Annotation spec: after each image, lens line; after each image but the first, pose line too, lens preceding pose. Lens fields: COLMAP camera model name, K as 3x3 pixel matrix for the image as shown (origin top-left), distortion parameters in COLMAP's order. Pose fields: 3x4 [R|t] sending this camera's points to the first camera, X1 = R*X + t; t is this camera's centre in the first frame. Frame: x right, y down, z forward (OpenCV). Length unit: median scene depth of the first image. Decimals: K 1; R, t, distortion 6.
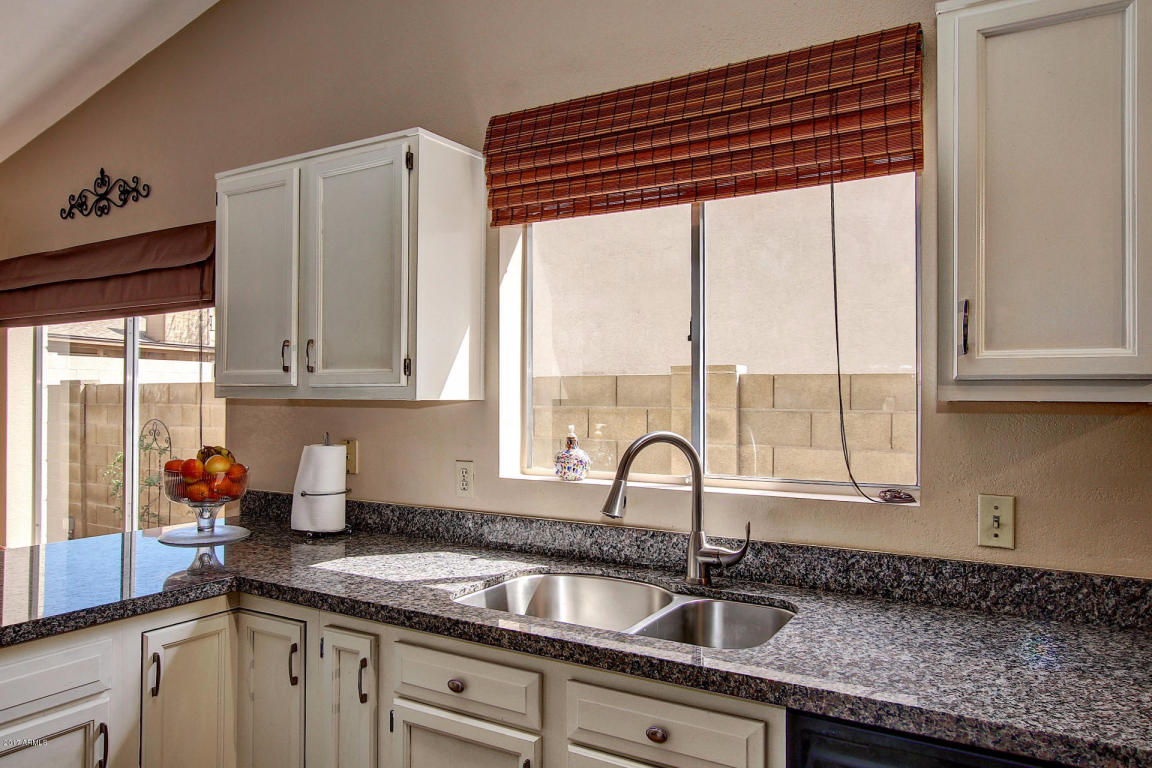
lens RADIAL K [[767.9, 0, 573.3], [0, 767.9, 384.1], [0, 0, 1]] dist [0.003543, 0.004472]
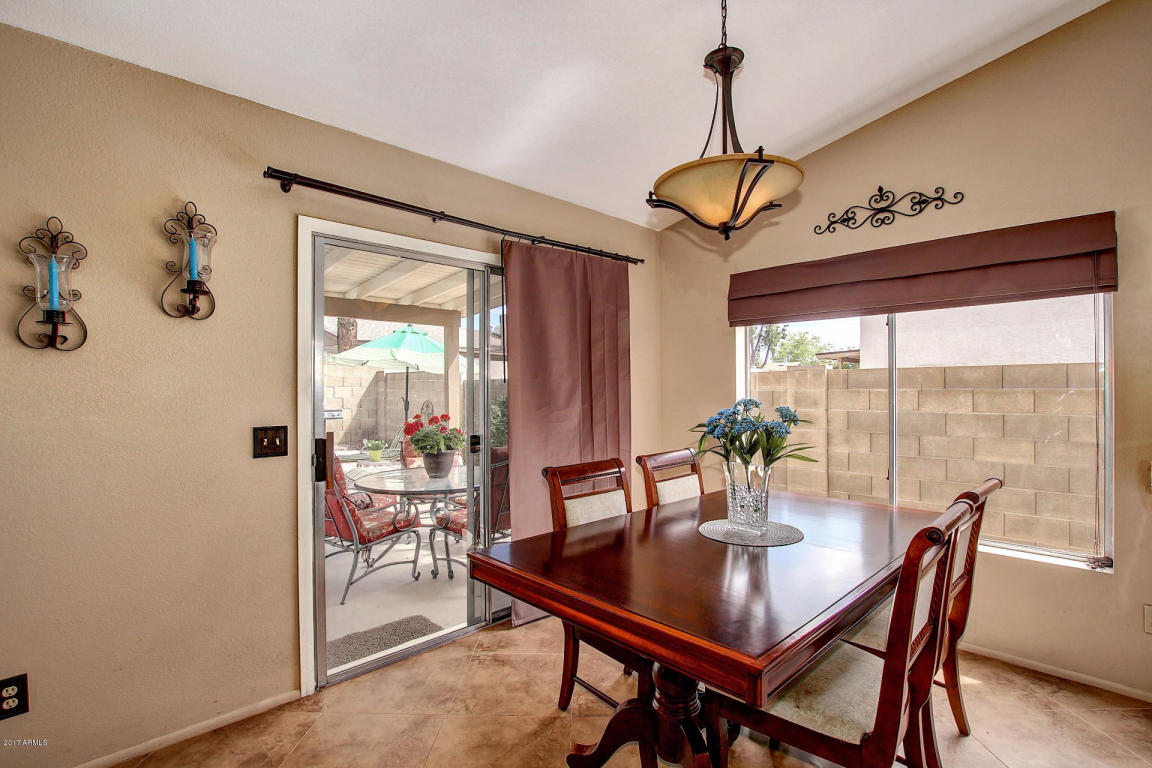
lens RADIAL K [[539.2, 0, 584.2], [0, 539.2, 389.1], [0, 0, 1]] dist [-0.027449, 0.003028]
pose [[0.967140, -0.003940, -0.254212, -1.369082], [0.009817, 0.999713, 0.021854, 0.019286], [0.254053, -0.023632, 0.966901, 0.123063]]
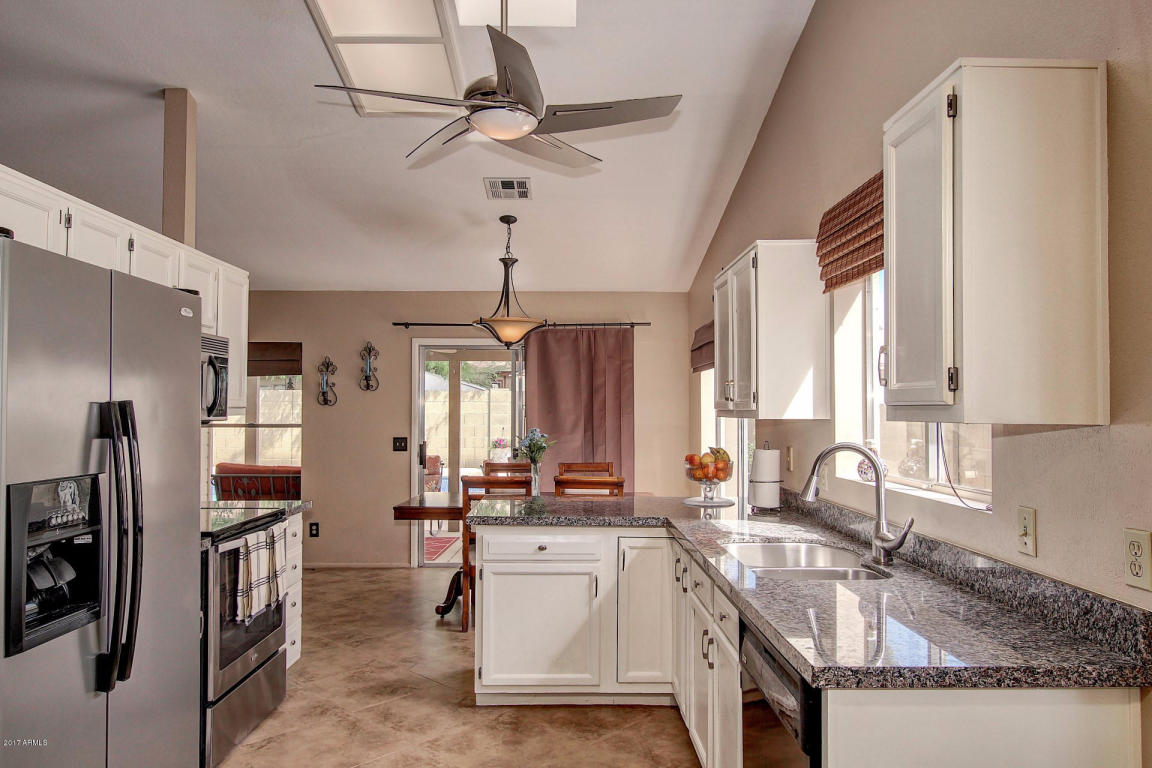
lens RADIAL K [[759.6, 0, 573.8], [0, 759.6, 386.4], [0, 0, 1]] dist [-0.038396, -0.000615]
pose [[0.526832, -0.030946, -0.849406, 0.790902], [0.015875, 0.999521, -0.026568, -0.008451], [0.849821, 0.000513, 0.527071, -0.088359]]
